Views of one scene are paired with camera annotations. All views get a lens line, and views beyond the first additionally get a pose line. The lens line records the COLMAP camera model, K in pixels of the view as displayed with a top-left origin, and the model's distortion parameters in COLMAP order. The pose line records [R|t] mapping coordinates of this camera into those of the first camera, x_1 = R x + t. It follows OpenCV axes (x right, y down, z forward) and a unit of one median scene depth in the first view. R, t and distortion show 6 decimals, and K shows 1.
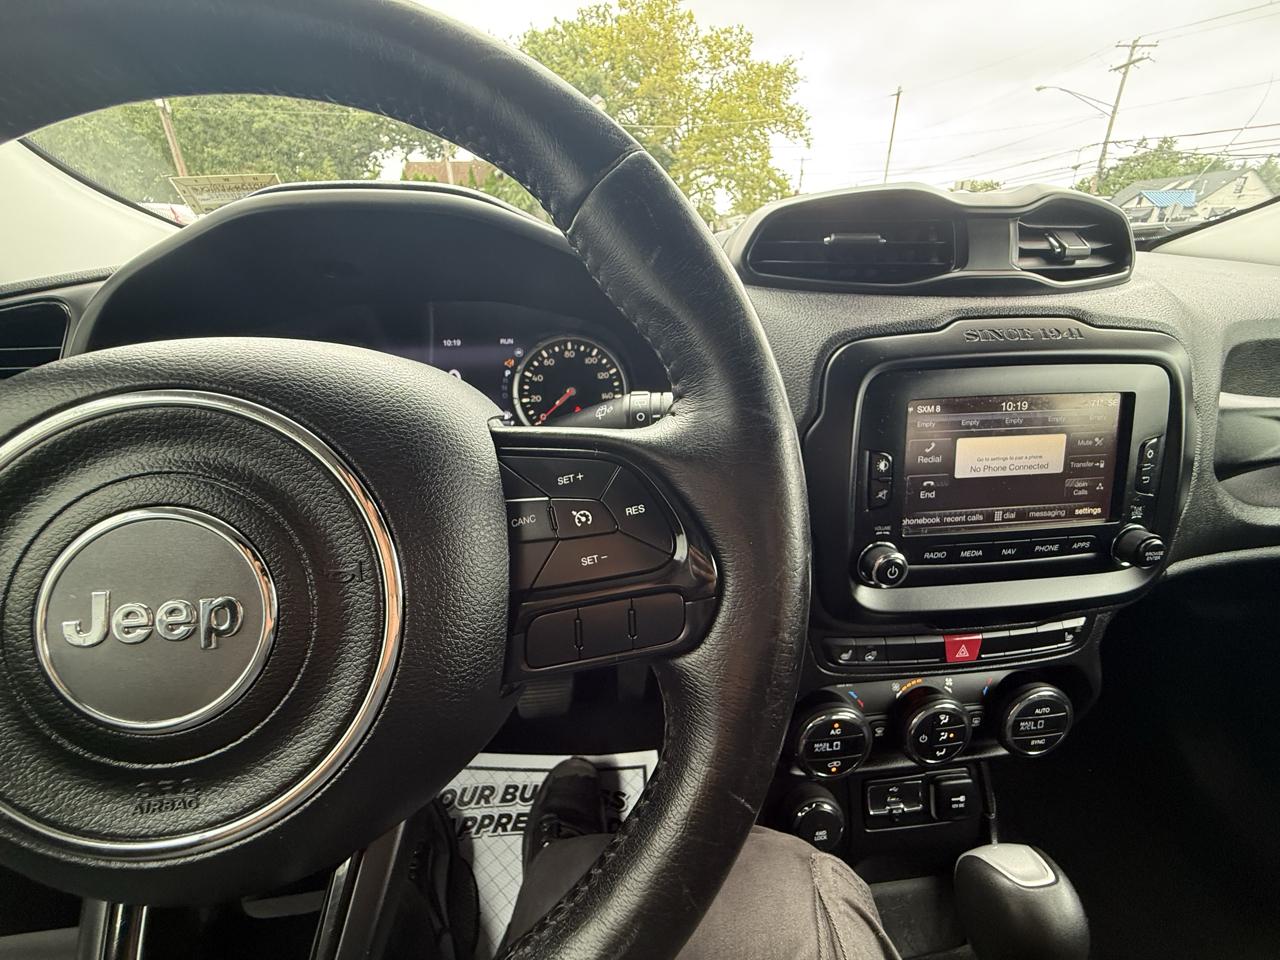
lens RADIAL K [[518.9, 0, 637.6], [0, 518.9, 481.4], [0, 0, 1]] dist [-0.001361, 0.000244]
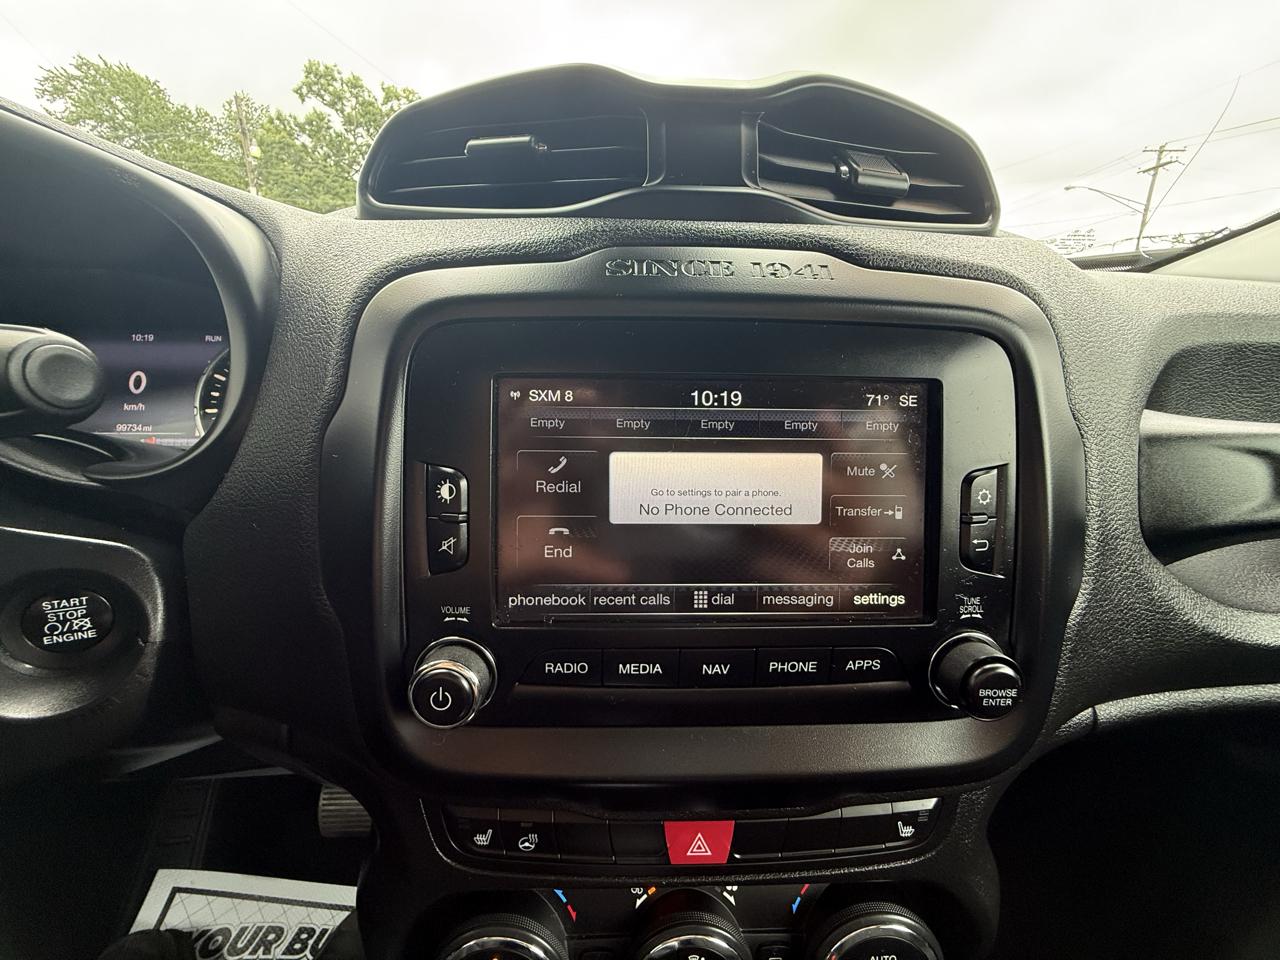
lens RADIAL K [[519.5, 0, 635.6], [0, 519.5, 479.6], [0, 0, 1]] dist [0.000302, 0.000115]
pose [[0.997093, 0.041825, -0.063687, 0.265431], [-0.050084, 0.989695, -0.134150, 0.007659], [0.057420, 0.136950, 0.988912, 0.178651]]
